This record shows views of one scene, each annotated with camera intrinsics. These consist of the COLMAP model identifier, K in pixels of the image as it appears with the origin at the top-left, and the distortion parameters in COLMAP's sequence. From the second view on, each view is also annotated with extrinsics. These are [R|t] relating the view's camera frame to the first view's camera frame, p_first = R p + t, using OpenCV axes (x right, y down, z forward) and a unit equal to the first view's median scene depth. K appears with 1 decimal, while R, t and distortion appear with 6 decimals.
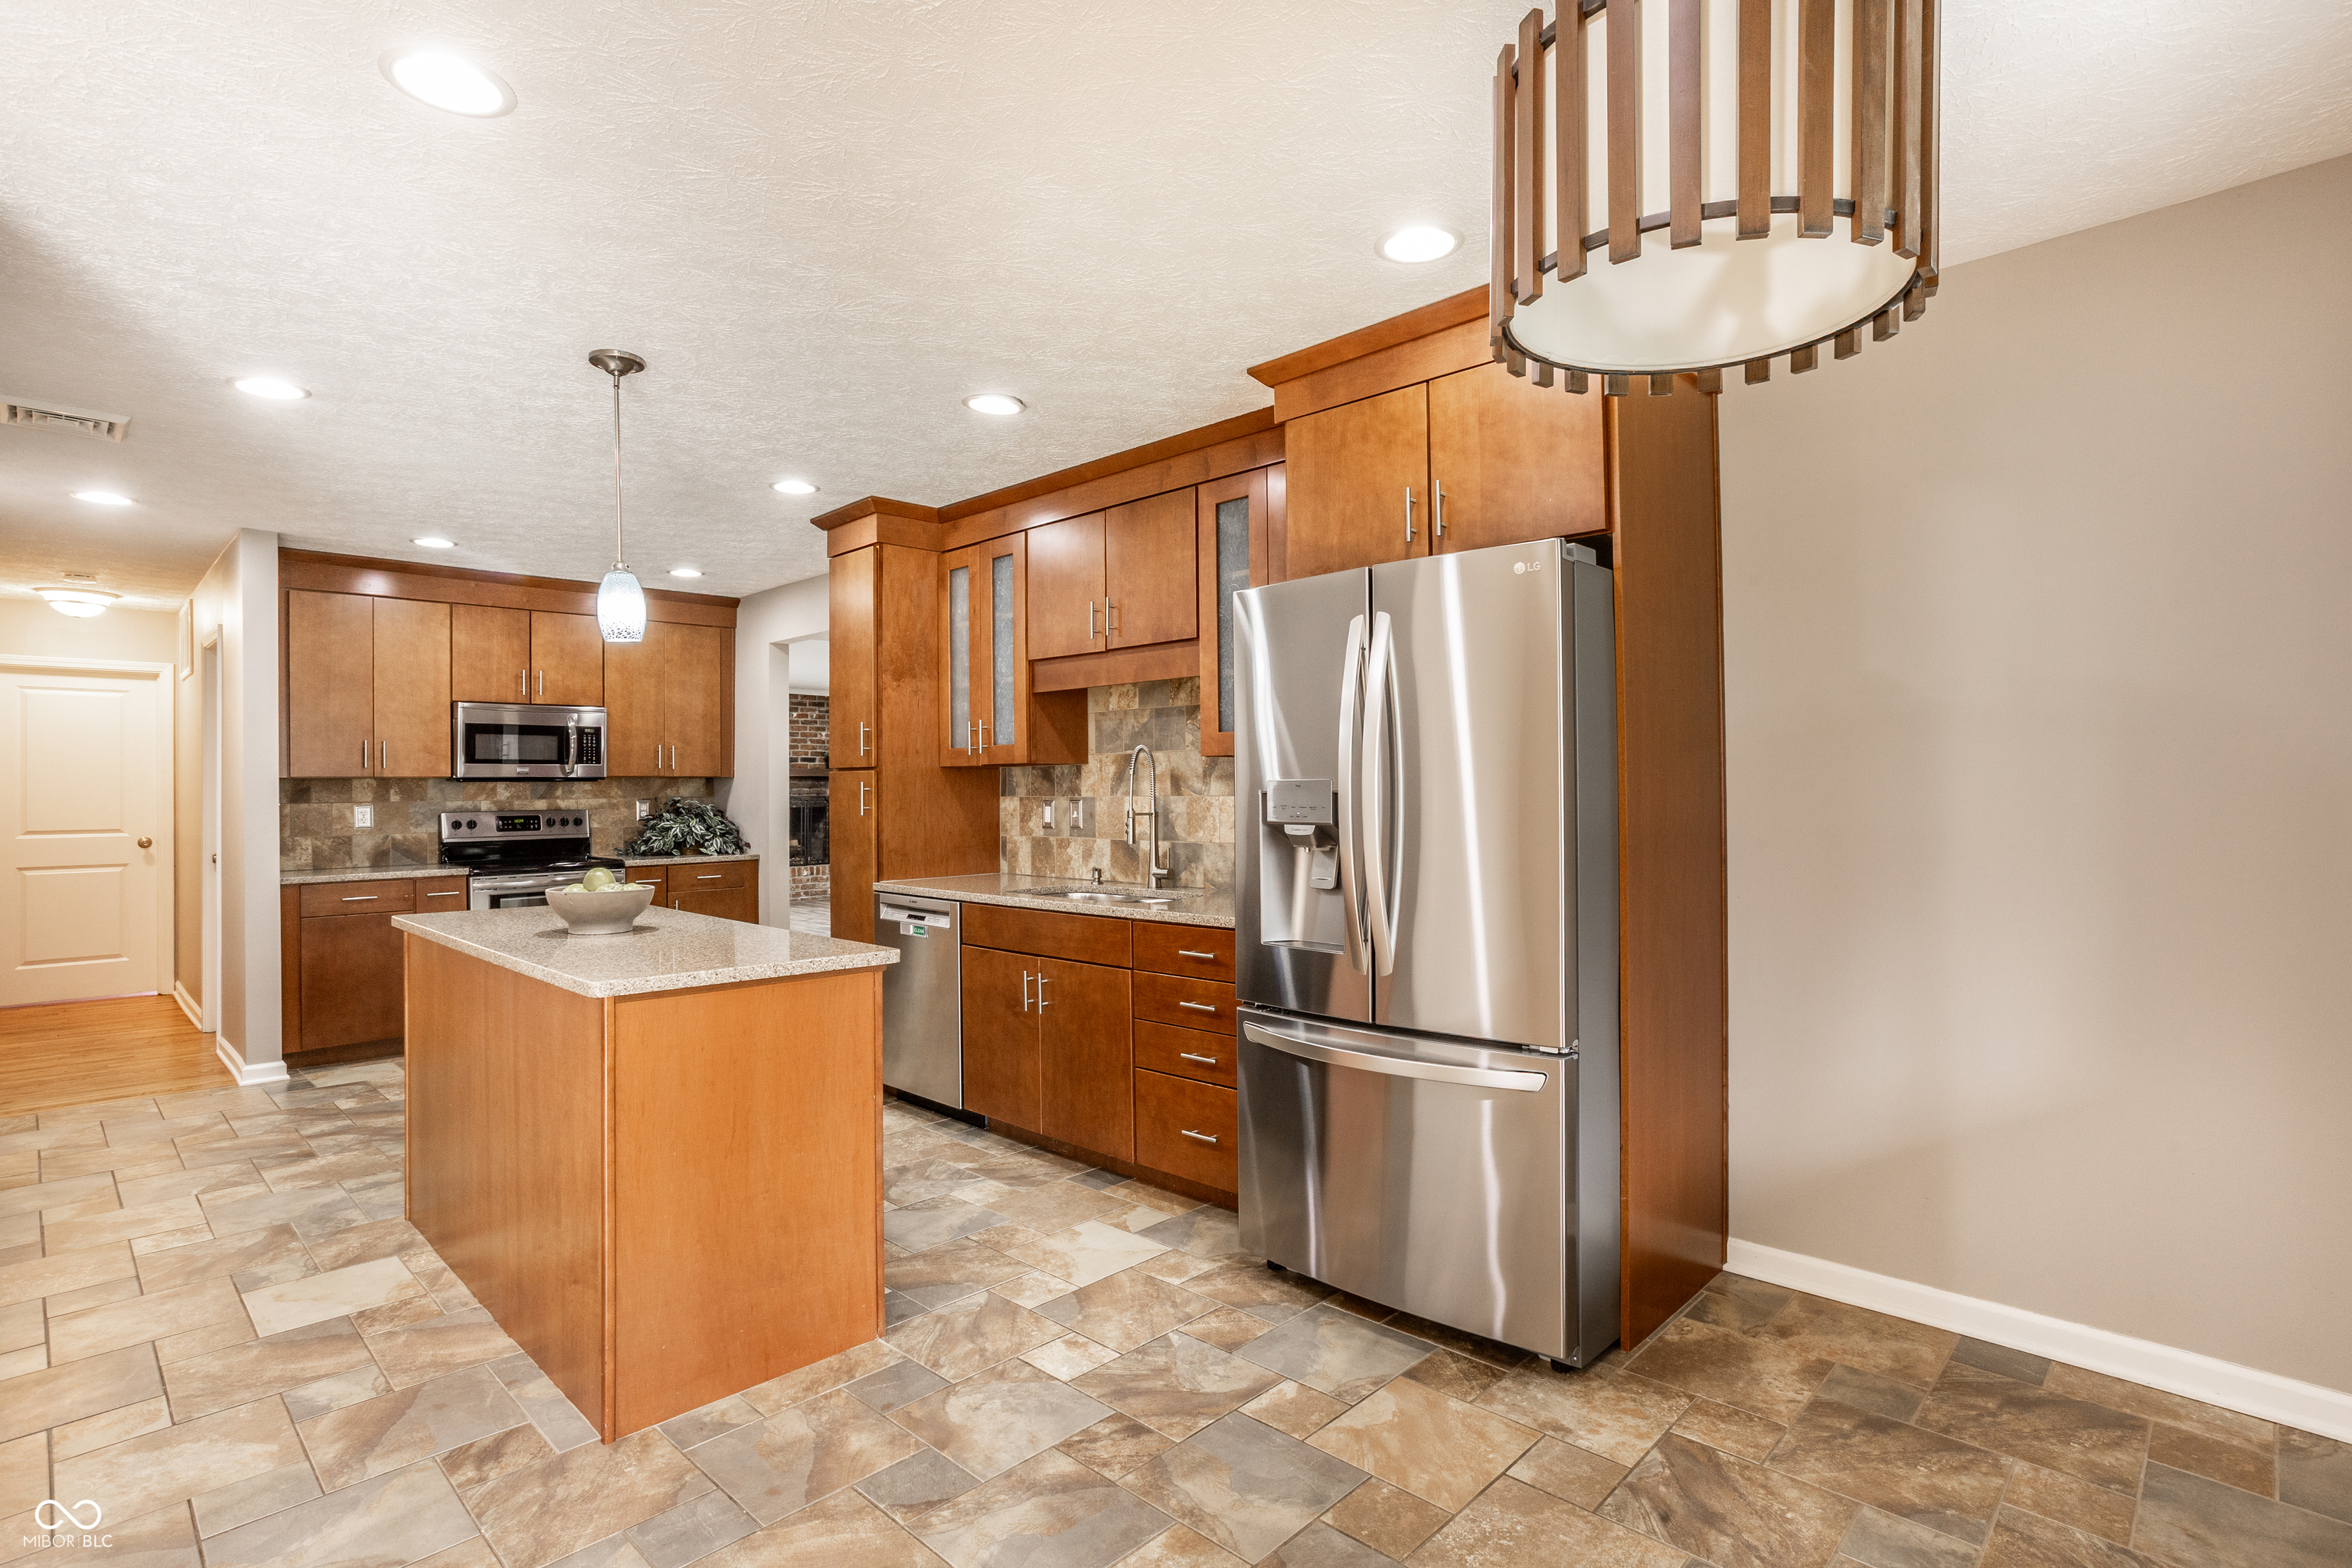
lens RADIAL K [[1174.2, 0, 1168.9], [0, 1174.2, 777.4], [0, 0, 1]] dist [-0.037343, 0.025608]
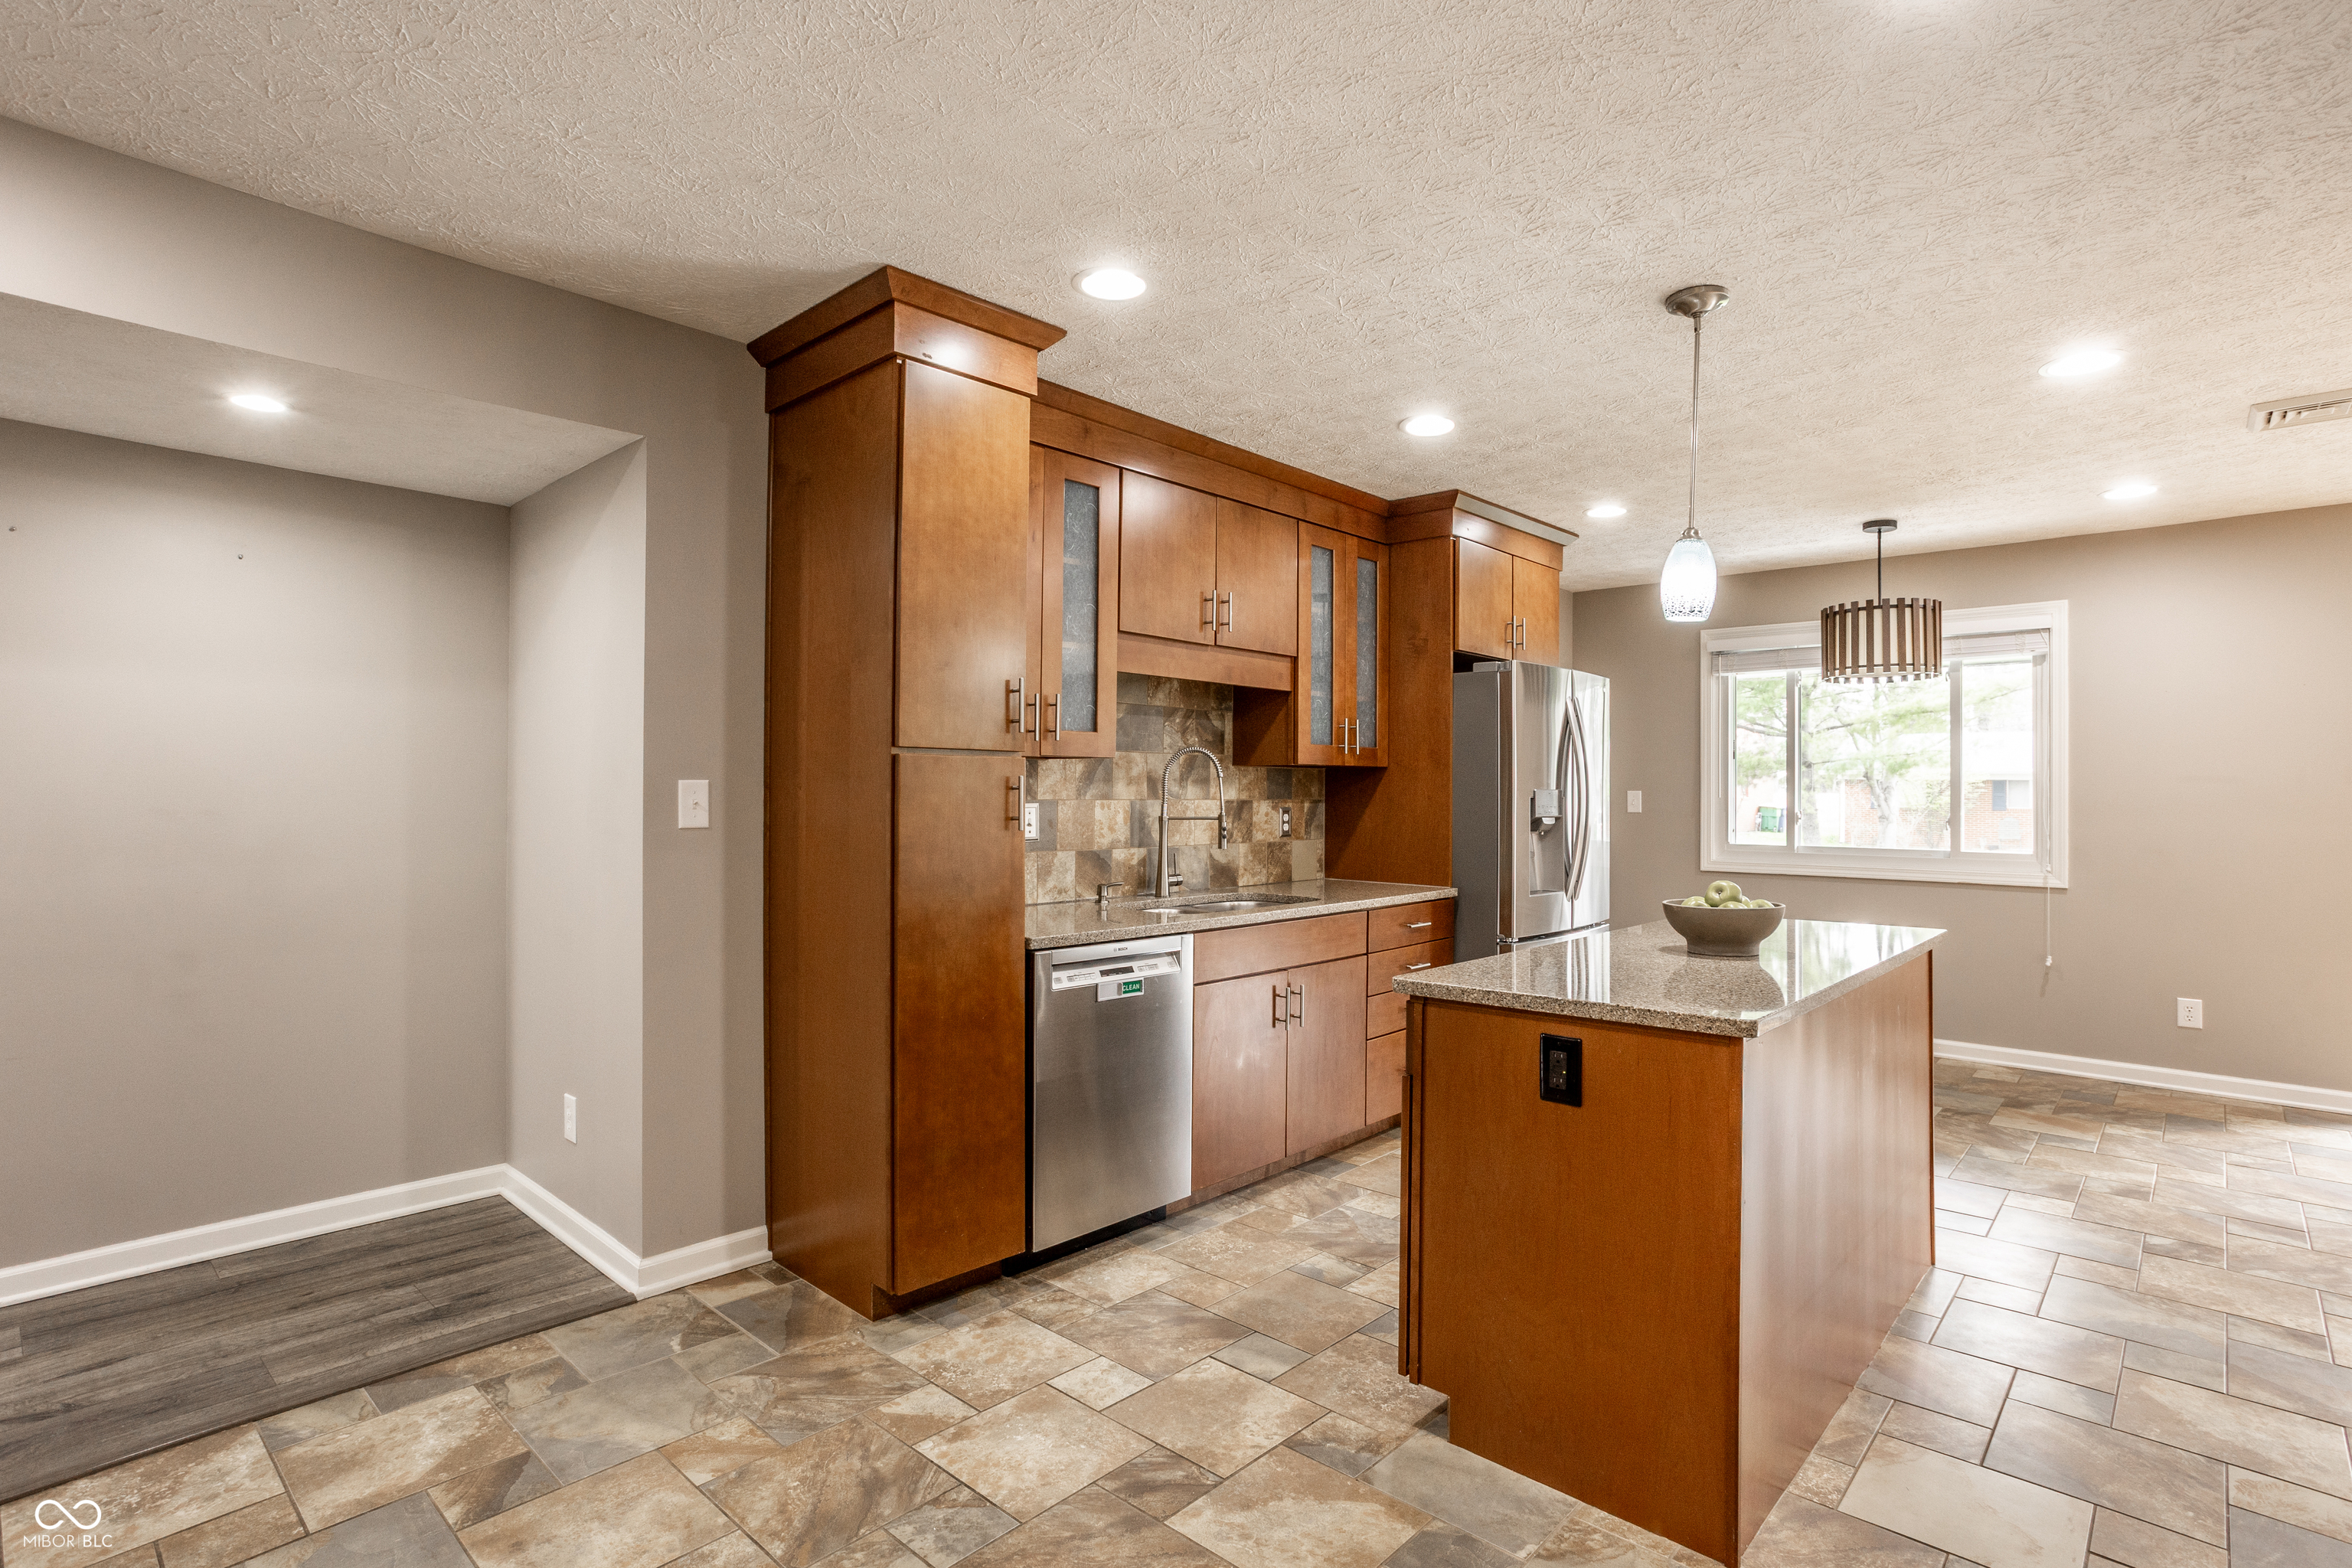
lens RADIAL K [[1174.2, 0, 1185.2], [0, 1174.2, 781.0], [0, 0, 1]] dist [-0.037343, 0.025608]
pose [[-0.055995, 0.018597, 0.998258, -0.927331], [-0.014504, 0.999706, -0.019438, 0.018375], [-0.998326, -0.015567, -0.055709, 1.003481]]
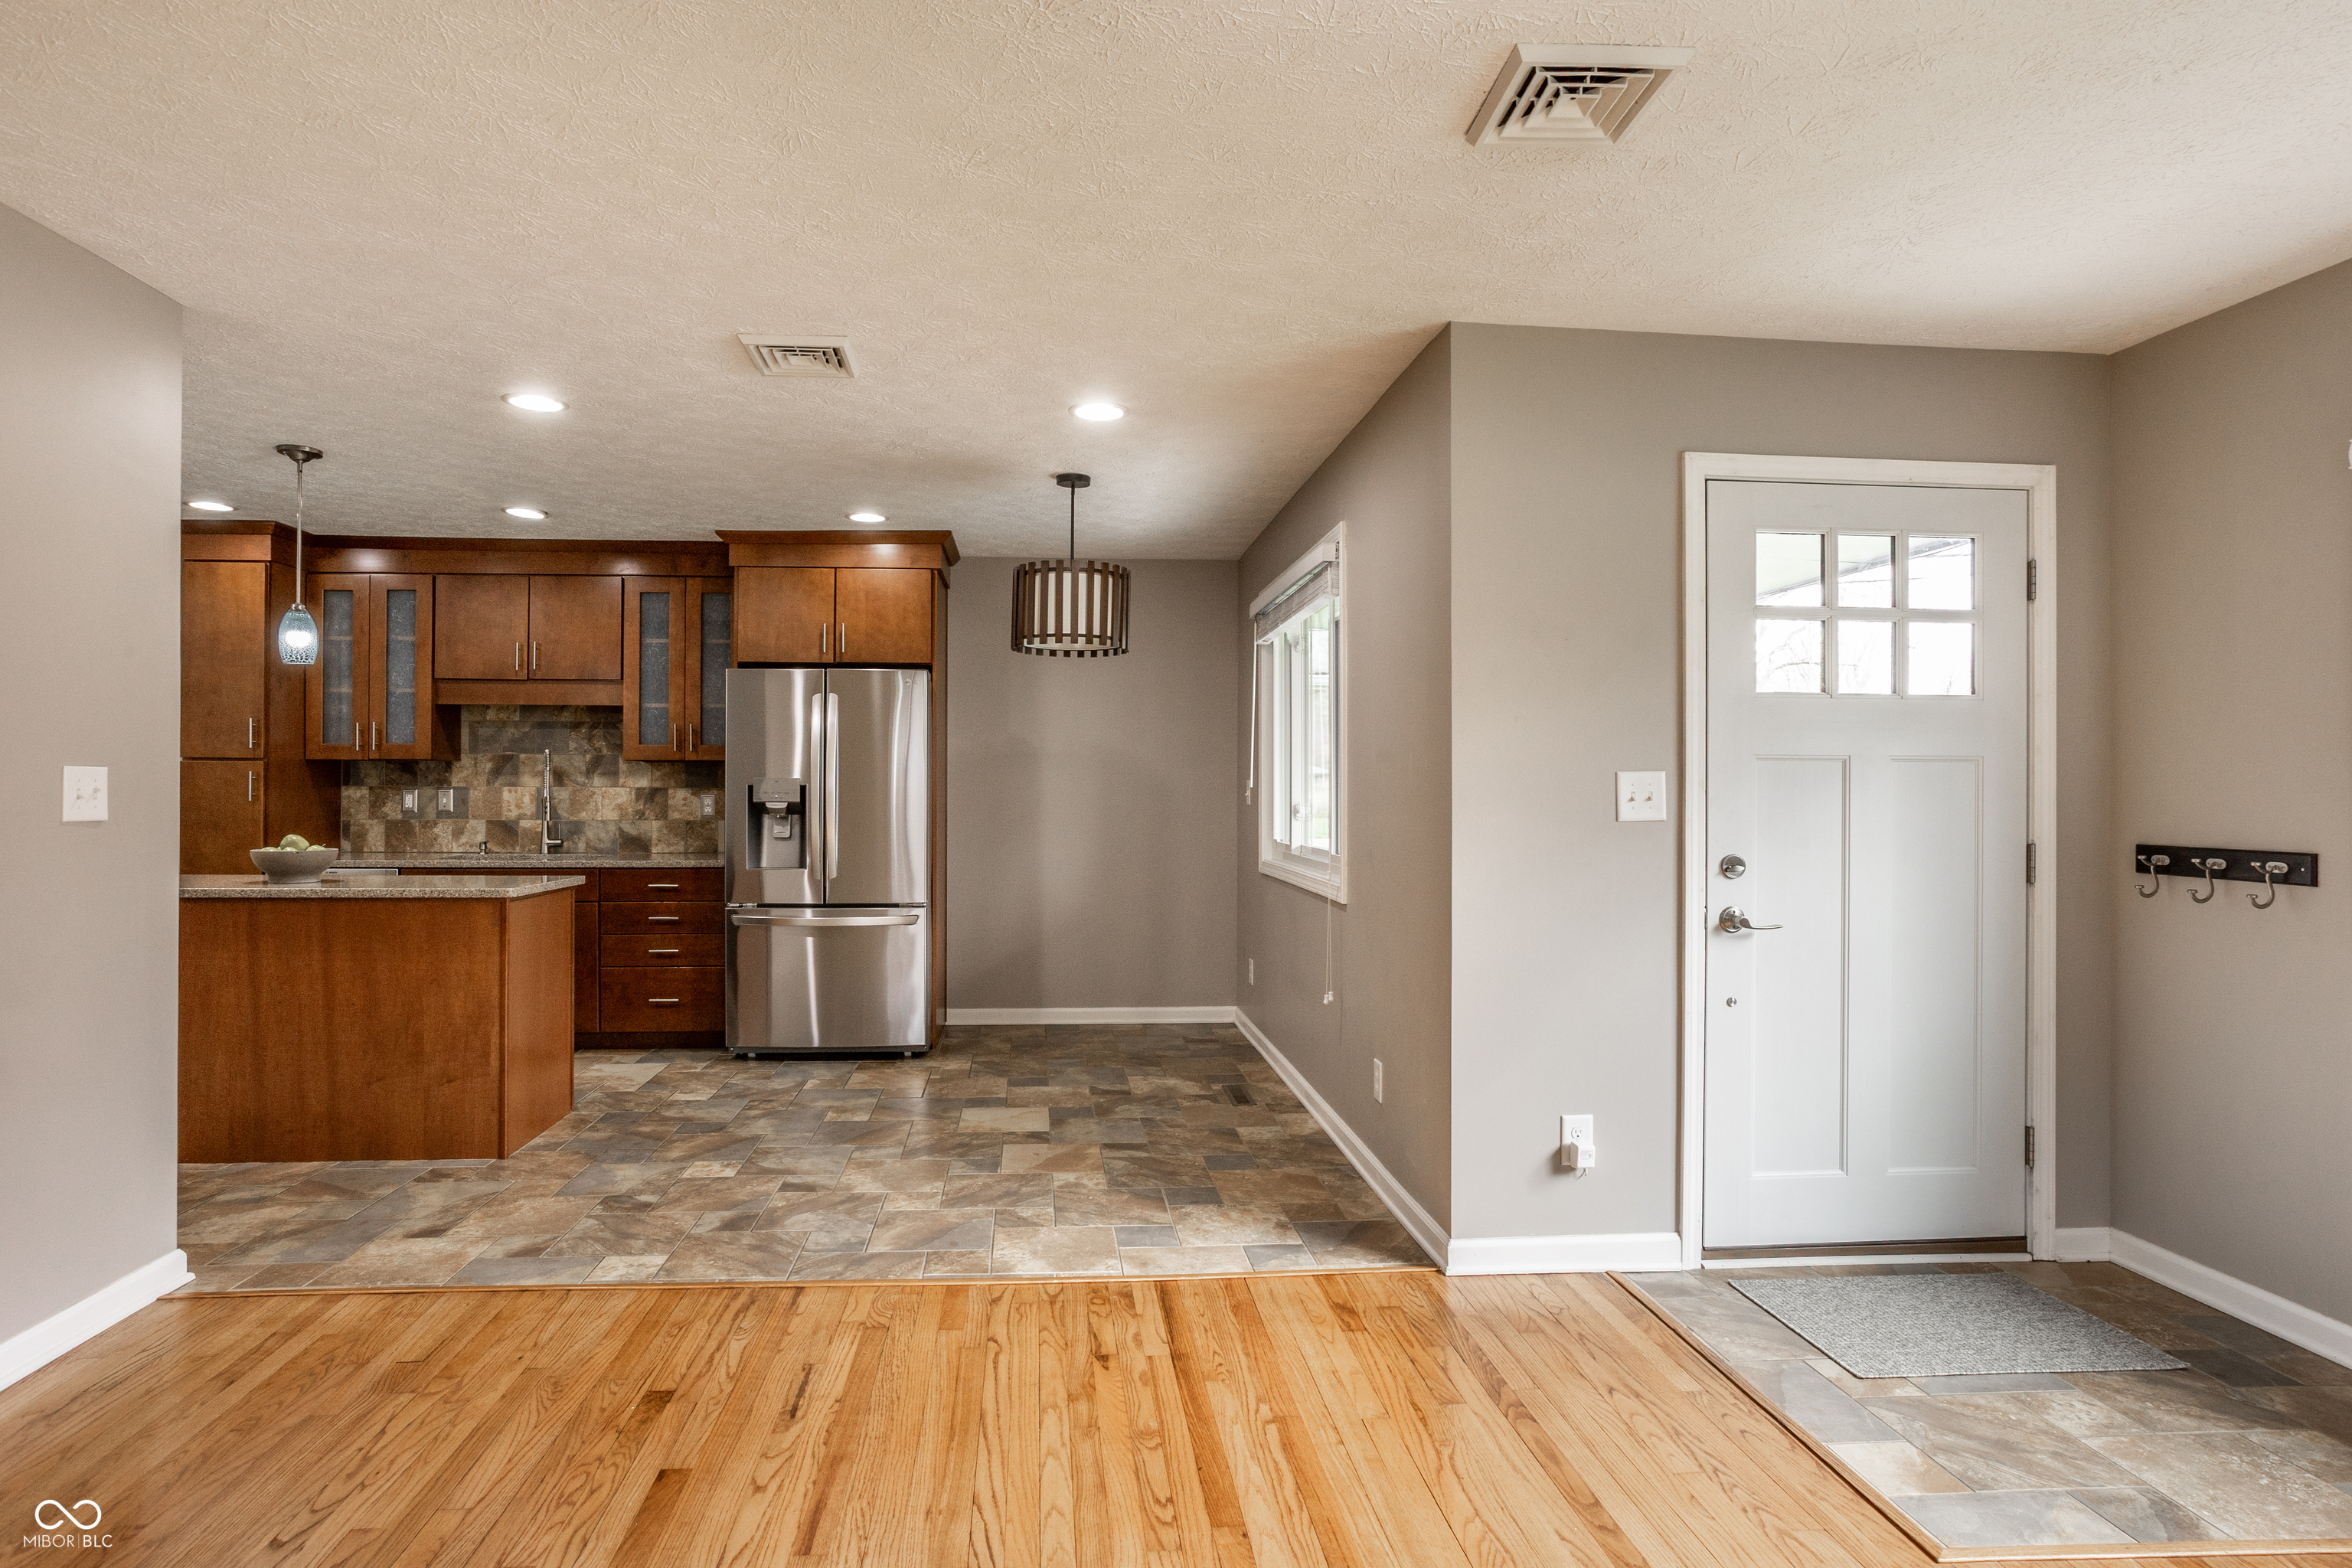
lens RADIAL K [[1281.2, 0, 1128.3], [0, 1281.2, 781.4], [0, 0, 1]] dist [-0.039762, 0.019943]
pose [[0.660892, 0.014804, 0.750335, -0.653191], [-0.017764, 0.999834, -0.004080, 0.003611], [-0.750271, -0.010633, 0.661045, -0.468945]]
